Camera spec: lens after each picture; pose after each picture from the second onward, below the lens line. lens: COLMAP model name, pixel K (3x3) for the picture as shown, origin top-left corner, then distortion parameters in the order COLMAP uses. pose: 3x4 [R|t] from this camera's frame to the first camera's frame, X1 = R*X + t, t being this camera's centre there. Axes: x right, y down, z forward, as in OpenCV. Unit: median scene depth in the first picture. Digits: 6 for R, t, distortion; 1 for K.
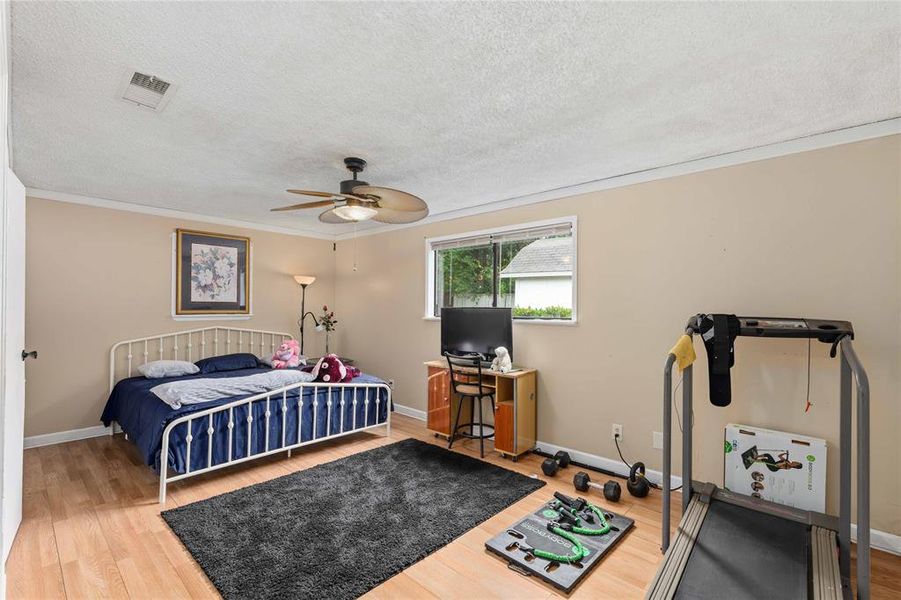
lens RADIAL K [[391.8, 0, 450.5], [0, 391.8, 300.0], [0, 0, 1]] dist [-0.000190, 0.000108]
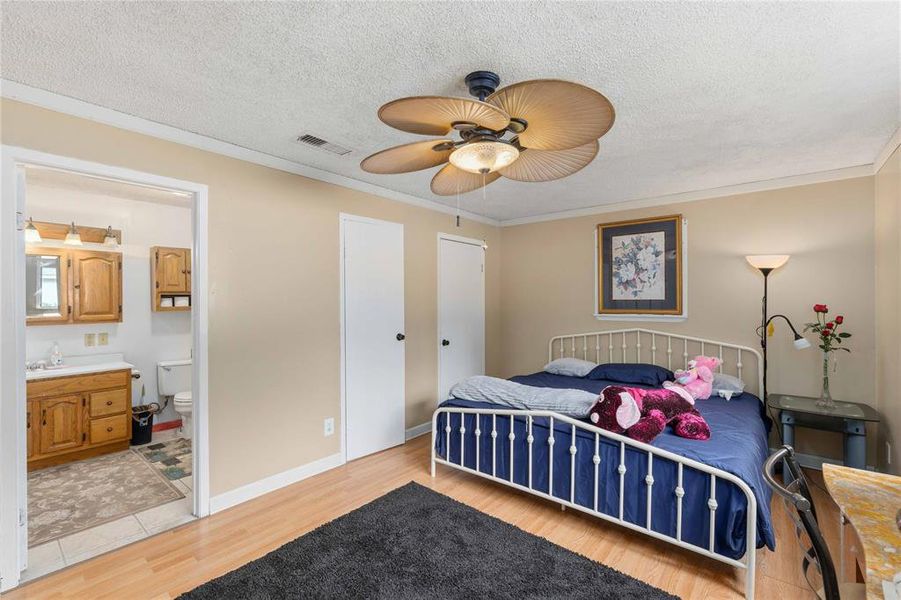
lens RADIAL K [[391.8, 0, 450.5], [0, 391.8, 300.0], [0, 0, 1]] dist [-0.000190, 0.000108]
pose [[0.049113, -0.012231, -0.998718, 0.239021], [0.018821, 0.999759, -0.011318, 0.007403], [0.998616, -0.018241, 0.049332, 0.567386]]
